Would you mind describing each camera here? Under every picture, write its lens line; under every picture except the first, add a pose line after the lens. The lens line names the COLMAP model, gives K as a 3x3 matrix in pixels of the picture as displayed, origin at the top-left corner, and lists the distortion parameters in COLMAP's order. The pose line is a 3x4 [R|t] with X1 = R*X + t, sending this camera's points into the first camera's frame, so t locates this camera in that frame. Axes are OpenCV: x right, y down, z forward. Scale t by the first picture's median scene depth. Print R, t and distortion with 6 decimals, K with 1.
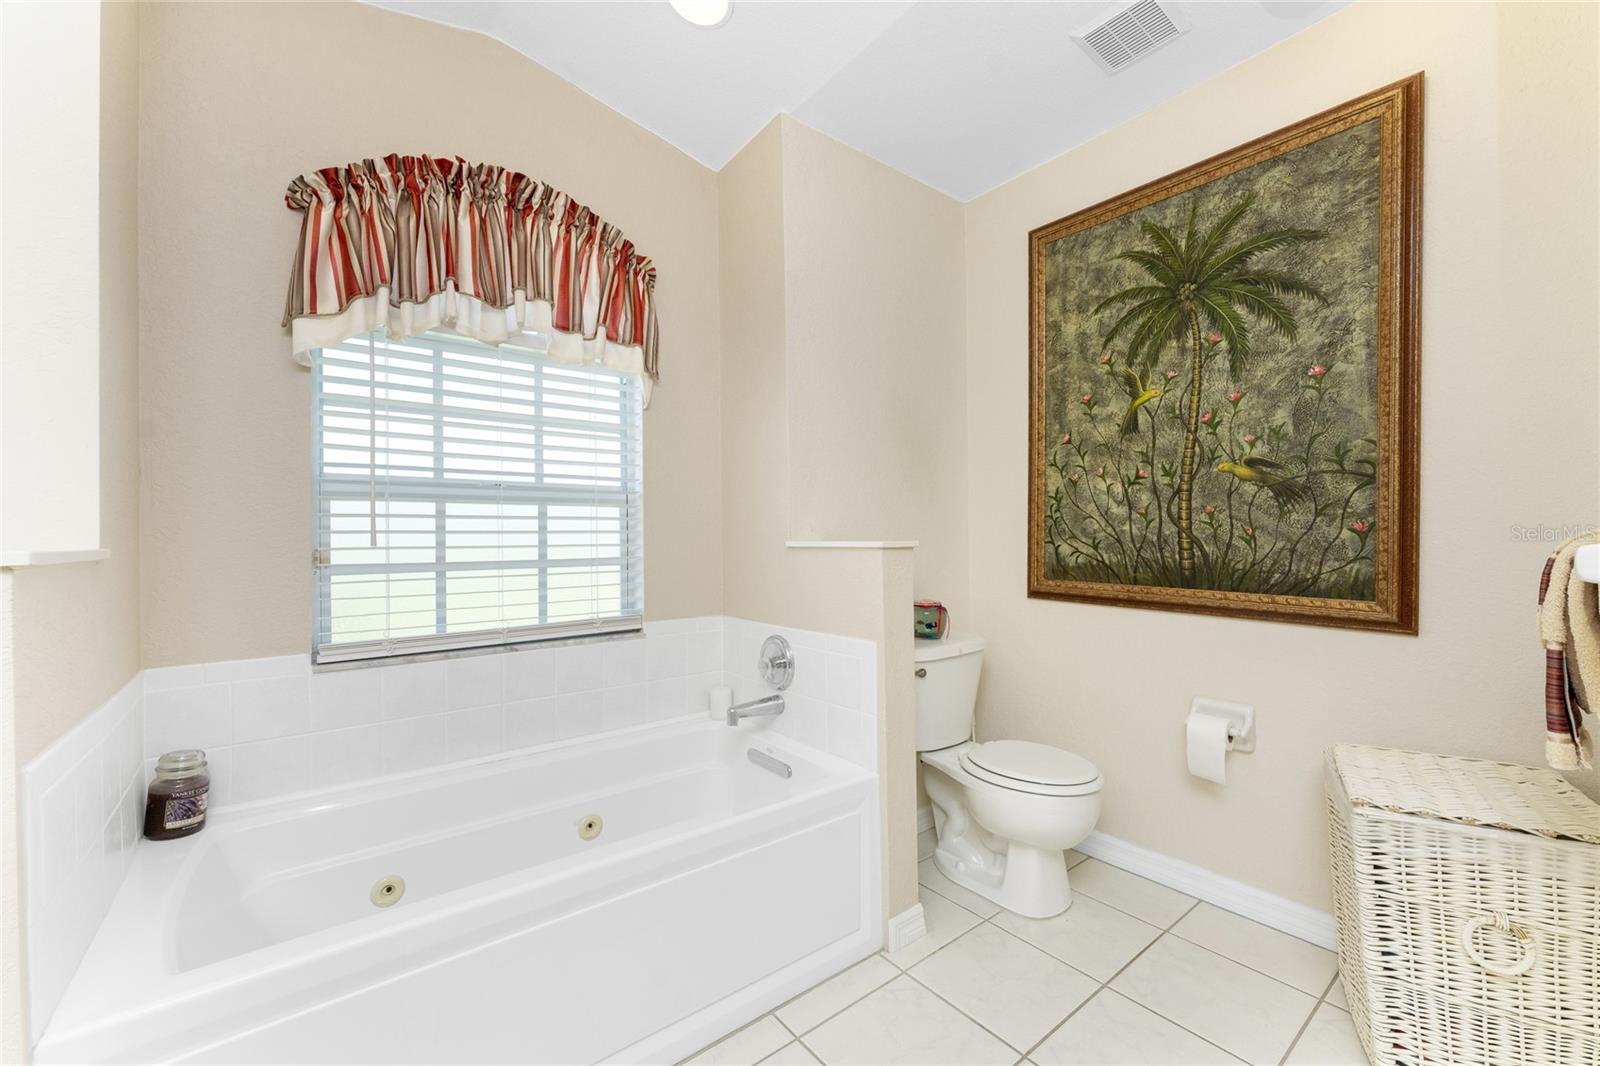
lens RADIAL K [[653.5, 0, 806.4], [0, 653.5, 536.0], [0, 0, 1]] dist [0.000337, 0.000094]
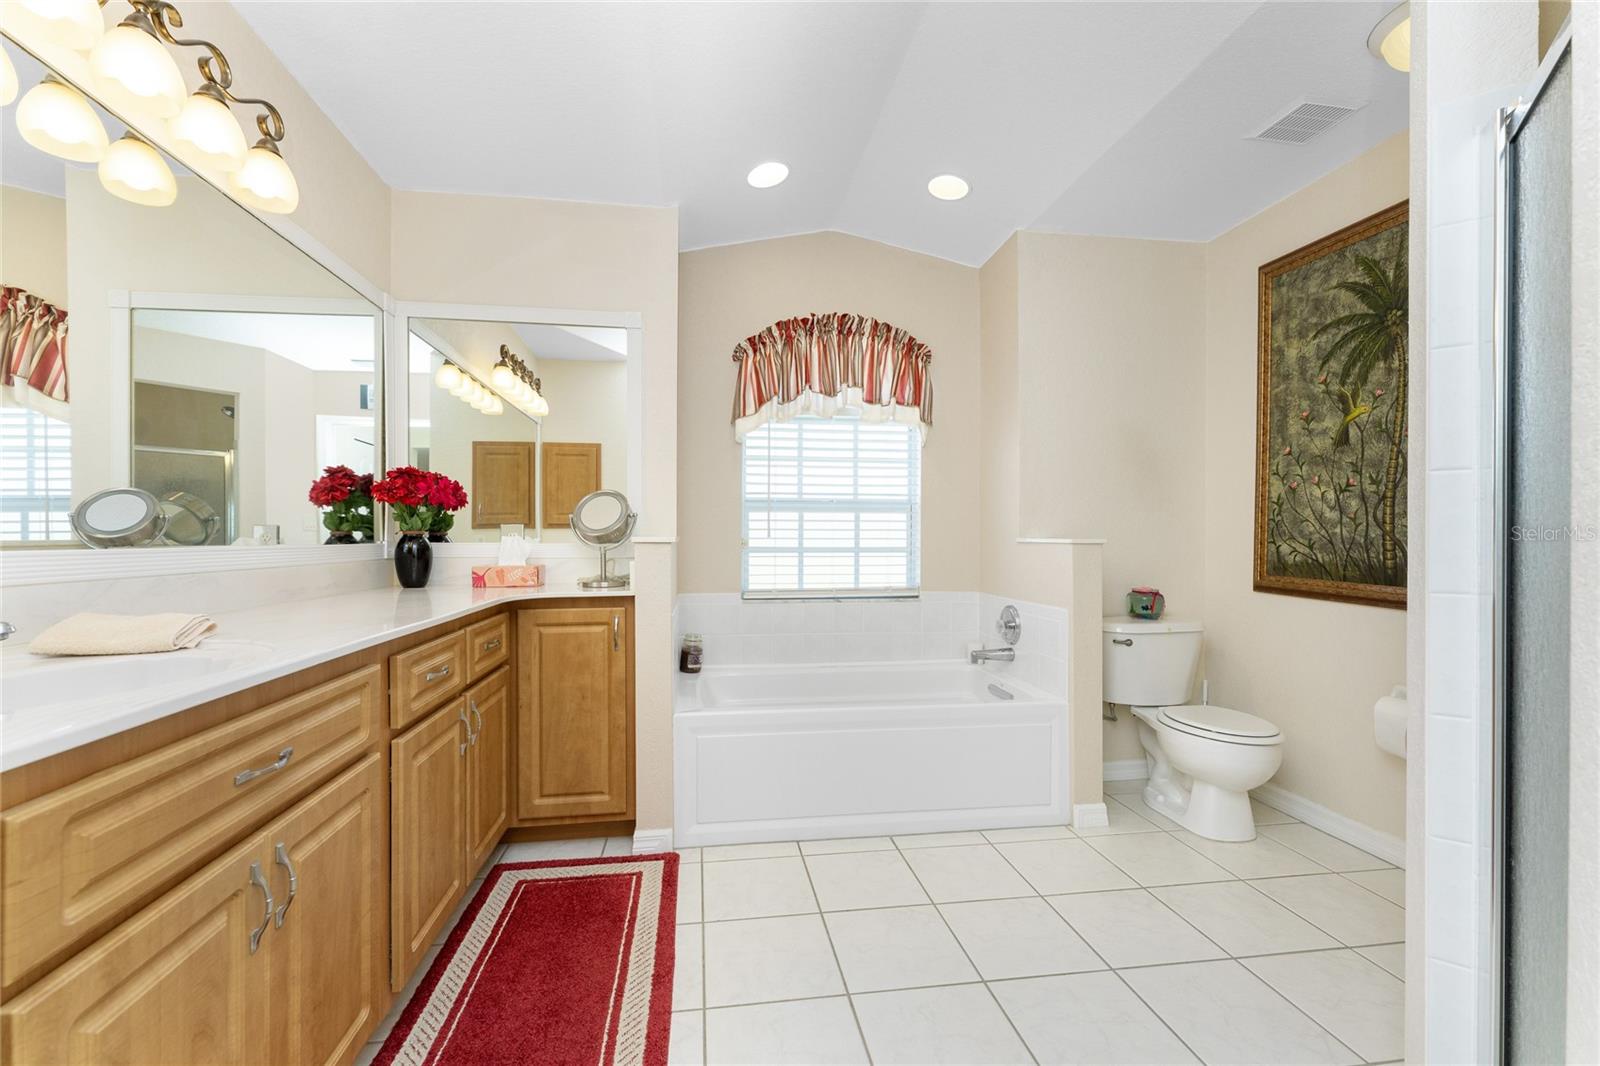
lens RADIAL K [[648.1, 0, 776.4], [0, 648.1, 533.0], [0, 0, 1]] dist [0.000260, 0.000014]
pose [[0.854869, 0.010842, -0.518731, 0.250351], [-0.009123, 0.999941, 0.005865, -0.006125], [0.518764, -0.000281, 0.854917, -0.456497]]
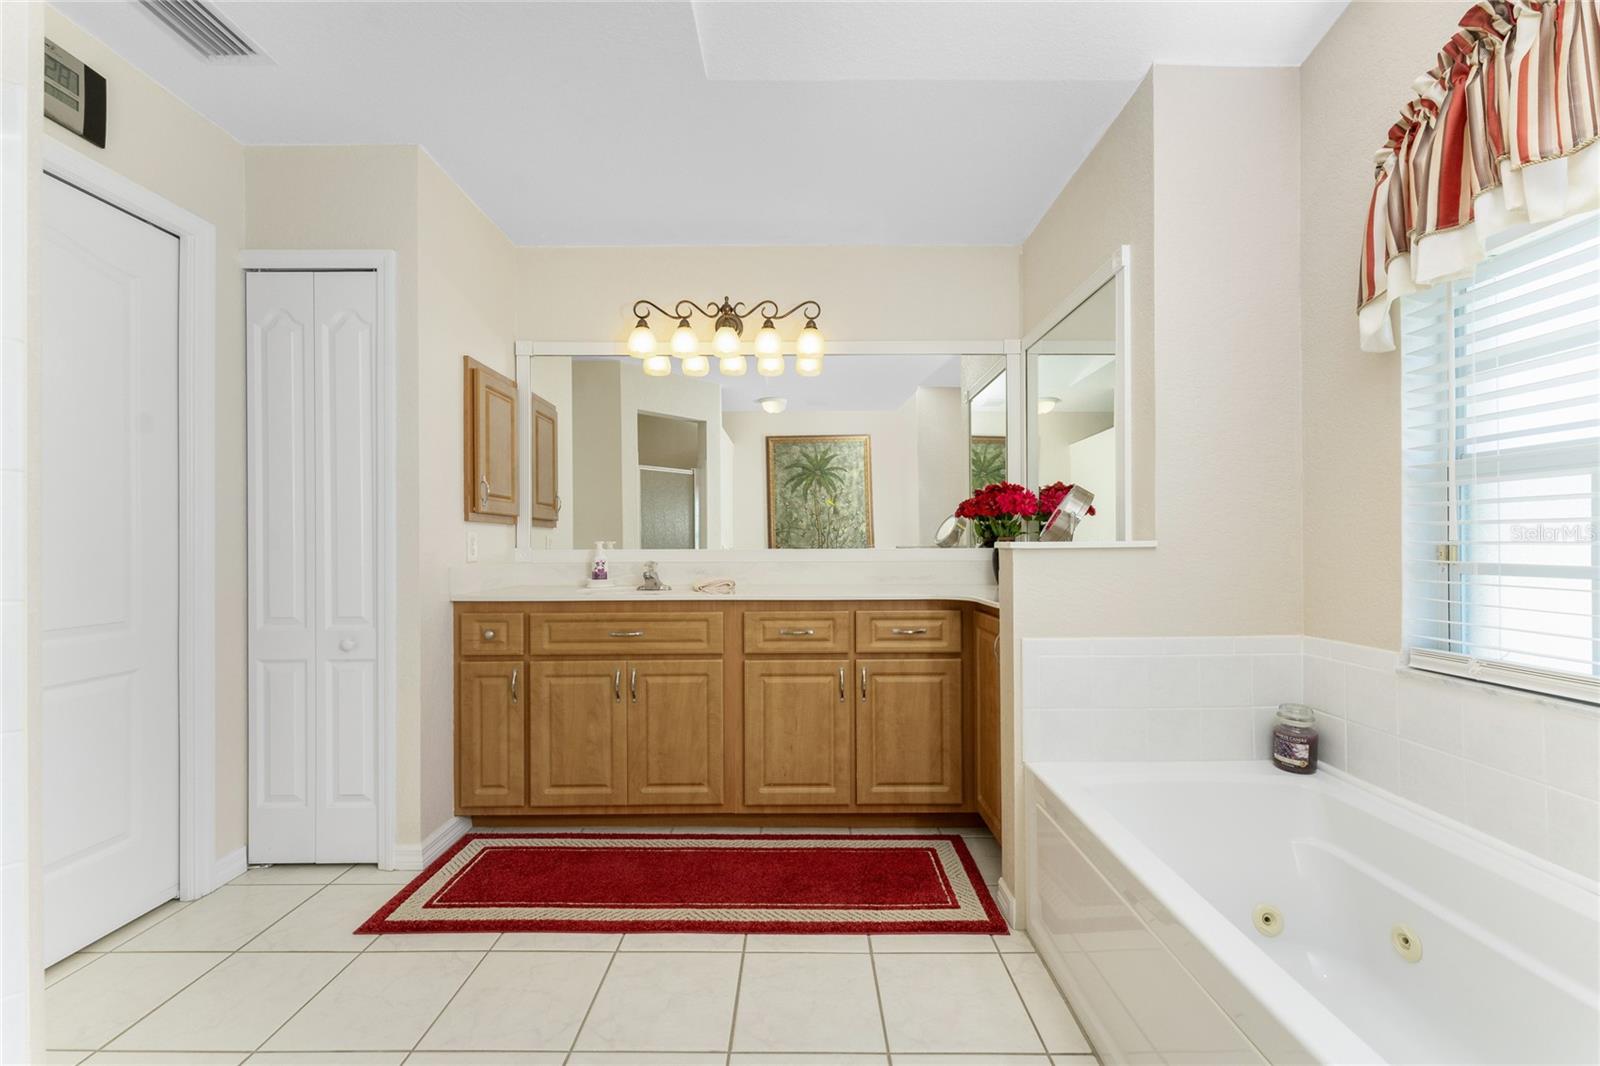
lens RADIAL K [[653.5, 0, 806.4], [0, 653.5, 536.0], [0, 0, 1]] dist [0.000337, 0.000094]
pose [[-0.623429, 0.009544, -0.781822, 0.414237], [0.014575, 0.999894, 0.000583, -0.003740], [0.781744, -0.011032, -0.623501, 0.737445]]
